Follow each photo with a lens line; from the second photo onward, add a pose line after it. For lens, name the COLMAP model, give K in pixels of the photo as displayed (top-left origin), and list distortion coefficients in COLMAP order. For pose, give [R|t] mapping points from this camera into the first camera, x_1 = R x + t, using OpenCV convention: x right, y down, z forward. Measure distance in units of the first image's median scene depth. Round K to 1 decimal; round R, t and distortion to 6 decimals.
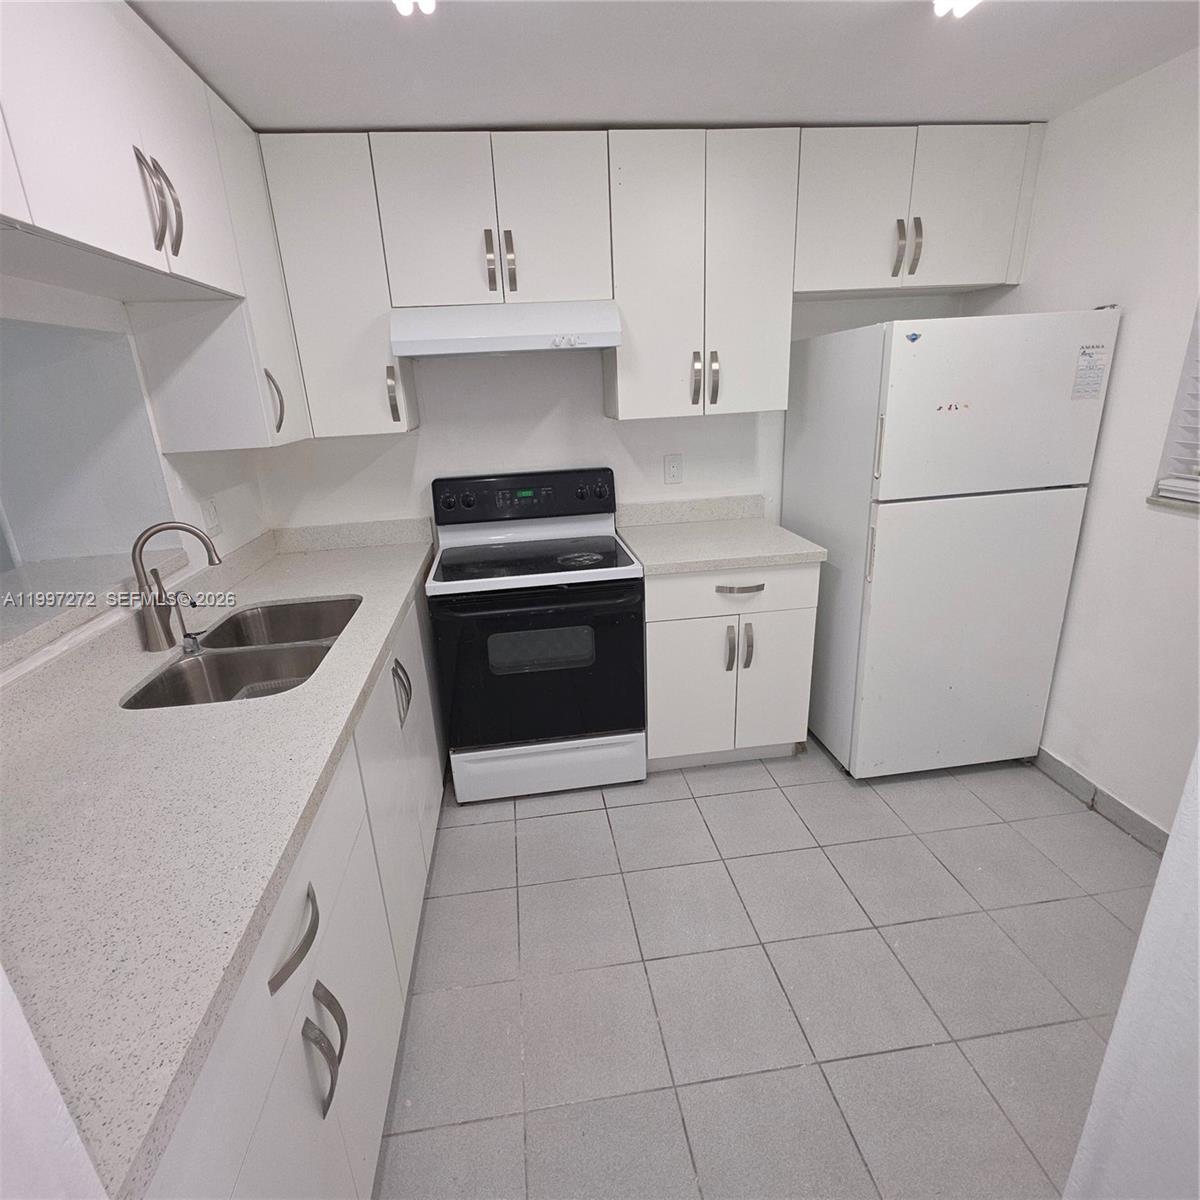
lens RADIAL K [[635.4, 0, 596.9], [0, 635.4, 601.2], [0, 0, 1]] dist [-0.008405, 0.000329]
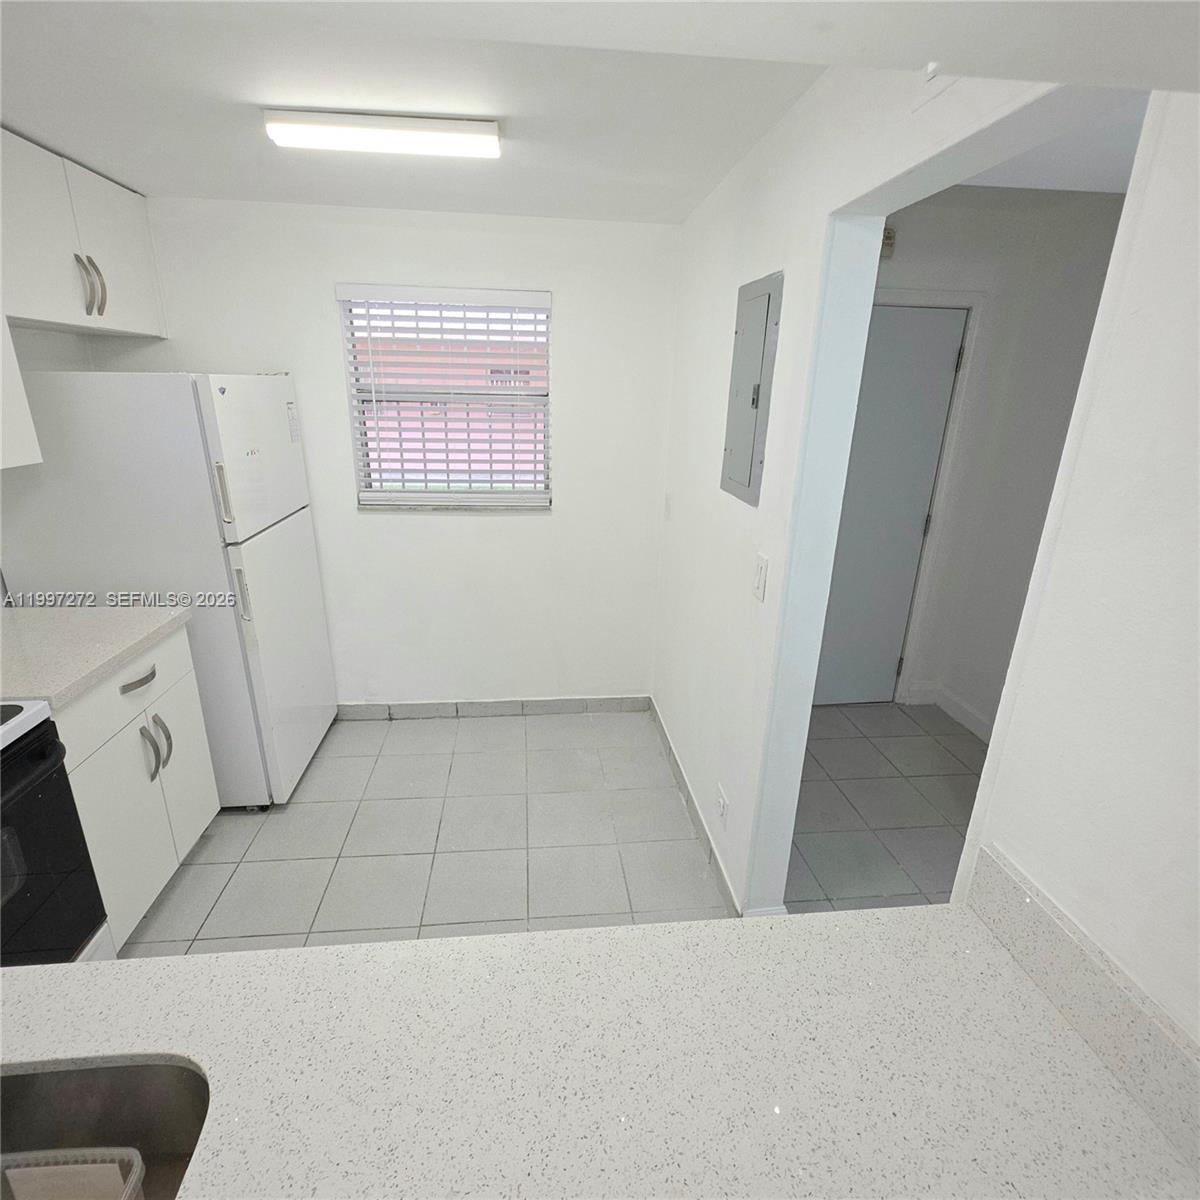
lens RADIAL K [[635.4, 0, 596.9], [0, 635.4, 601.2], [0, 0, 1]] dist [-0.008405, 0.000329]
pose [[0.011654, -0.266564, 0.963747, -0.517166], [0.302230, 0.919673, 0.250718, -0.137013], [-0.953164, 0.288351, 0.091281, 0.330801]]
